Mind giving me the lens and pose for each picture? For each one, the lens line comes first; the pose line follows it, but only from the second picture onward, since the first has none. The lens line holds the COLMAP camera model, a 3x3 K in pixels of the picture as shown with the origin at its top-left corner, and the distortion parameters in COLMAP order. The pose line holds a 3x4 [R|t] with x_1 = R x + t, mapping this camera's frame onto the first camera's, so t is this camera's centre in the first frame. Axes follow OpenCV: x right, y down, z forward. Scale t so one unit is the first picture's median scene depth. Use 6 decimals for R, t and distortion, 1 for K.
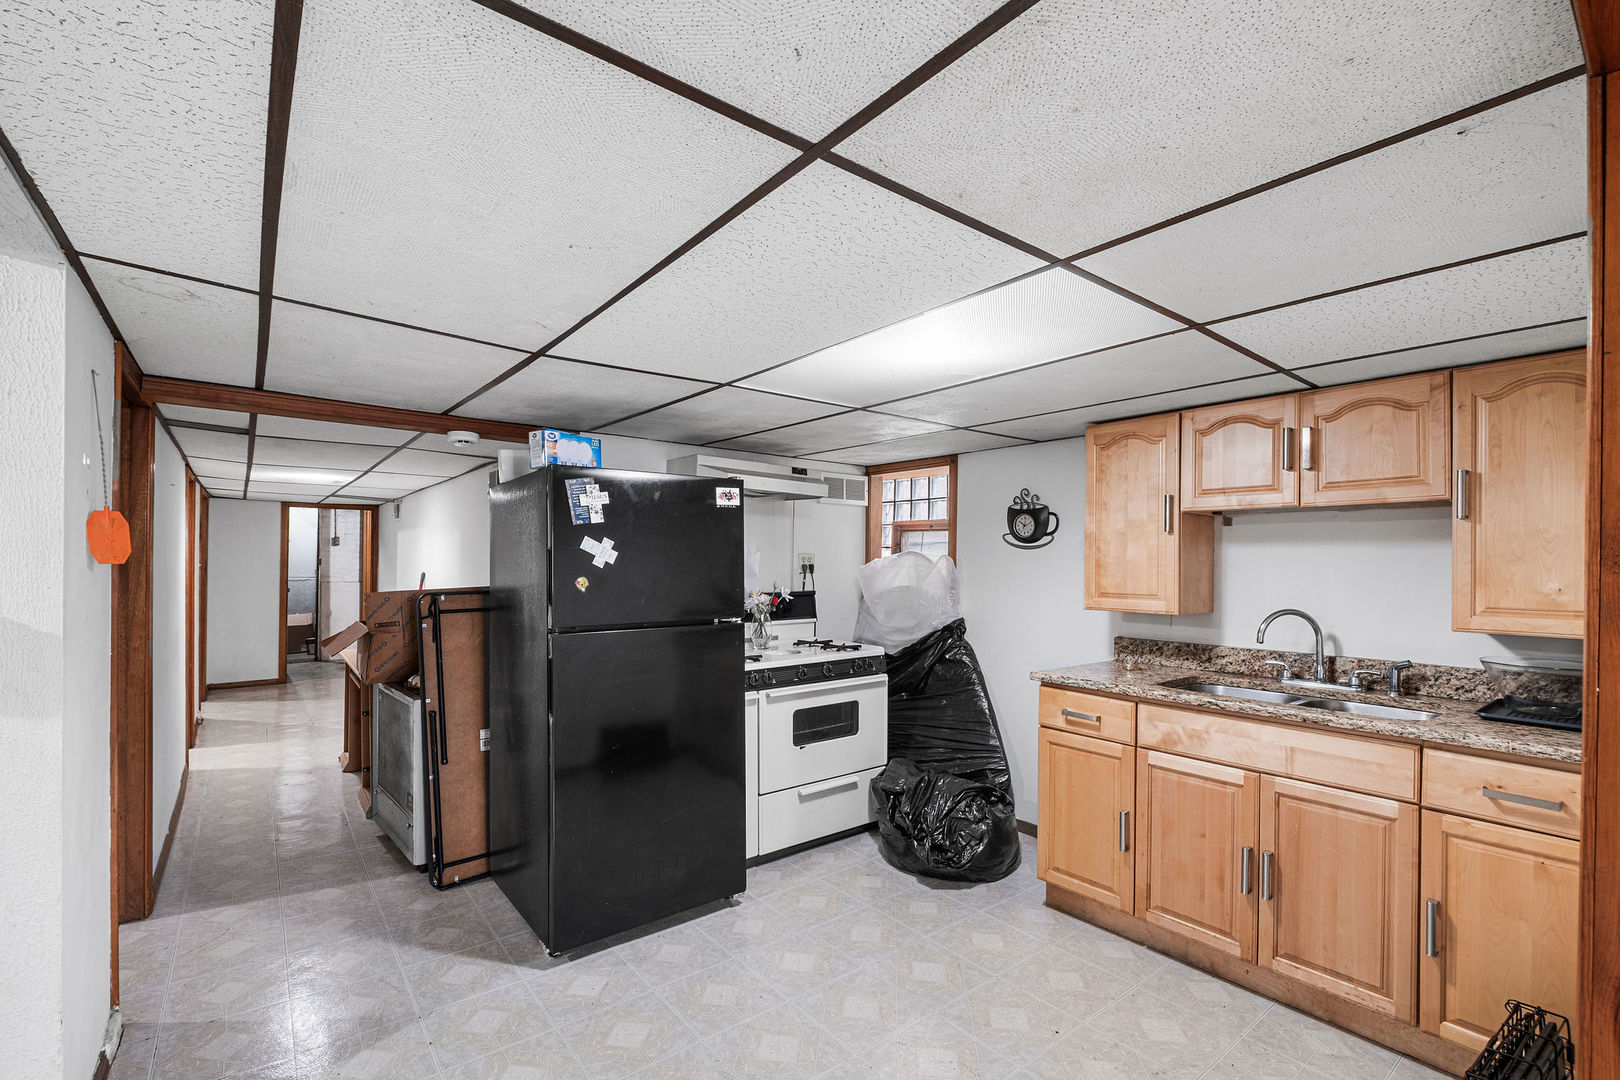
lens RADIAL K [[710.6, 0, 780.6], [0, 710.6, 553.0], [0, 0, 1]] dist [-0.003894, -0.002369]
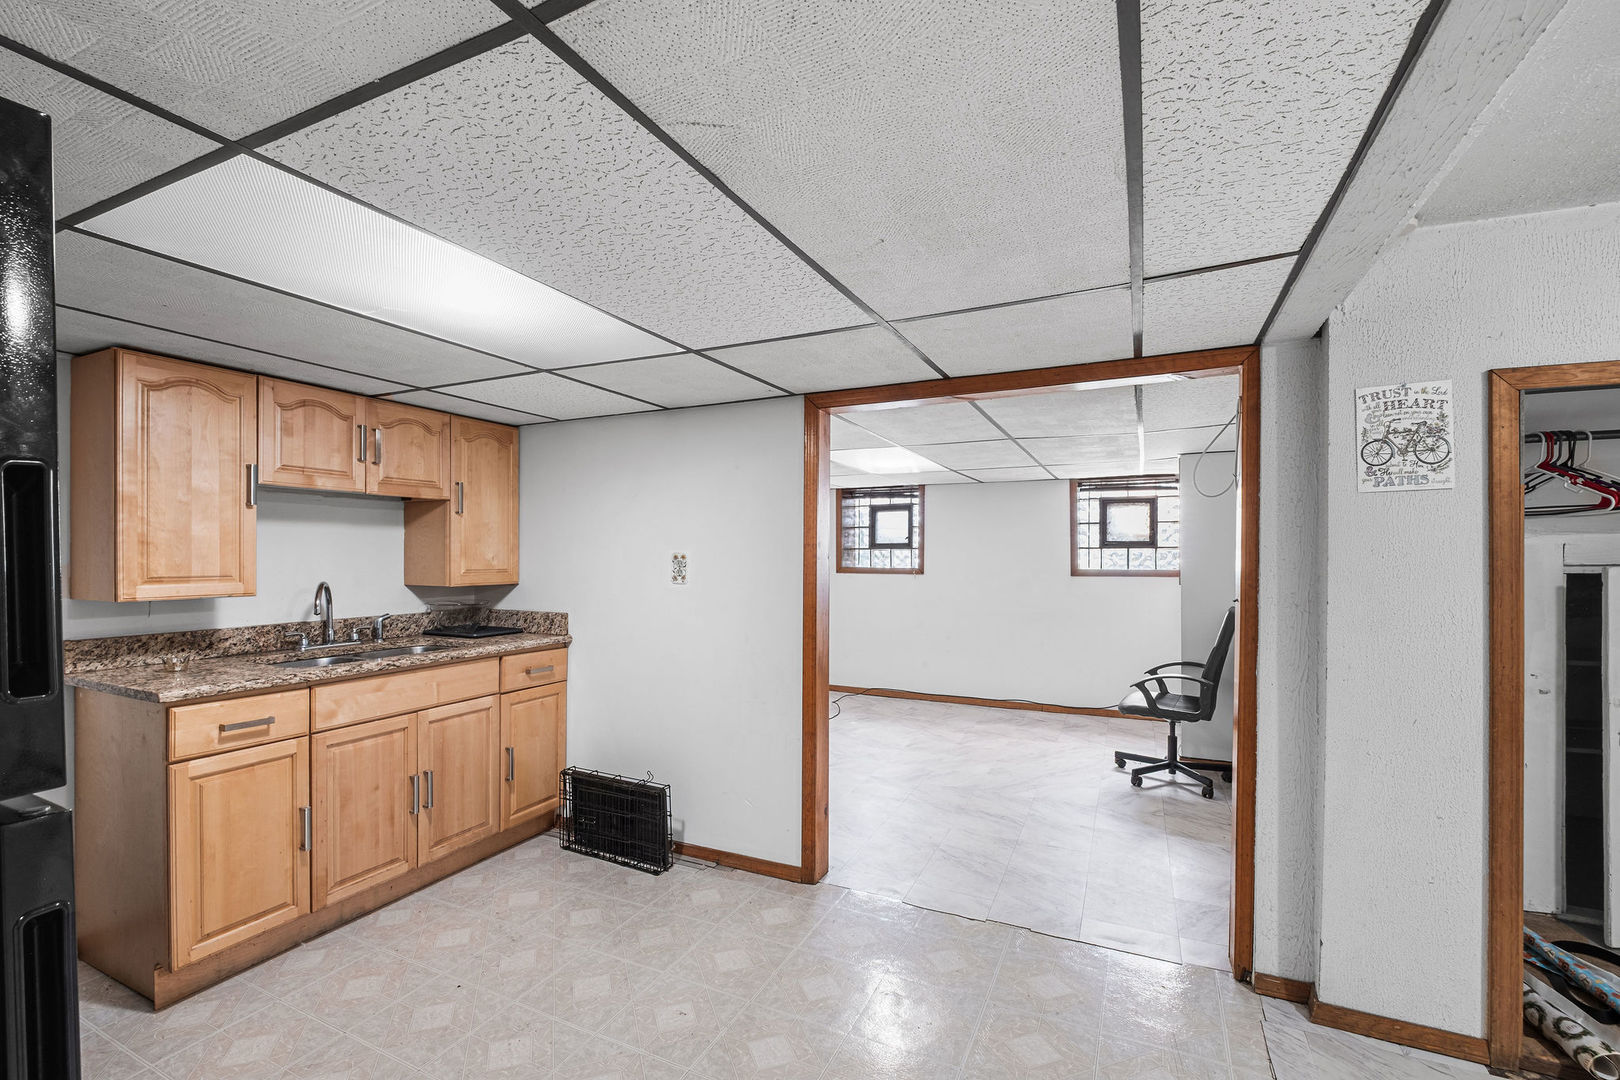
lens RADIAL K [[710.6, 0, 806.8], [0, 710.6, 555.6], [0, 0, 1]] dist [-0.003894, -0.002369]
pose [[-0.455337, -0.014013, 0.890209, -0.645731], [-0.021033, 0.999766, 0.004980, 0.016534], [-0.890071, -0.016456, -0.455526, 0.859438]]
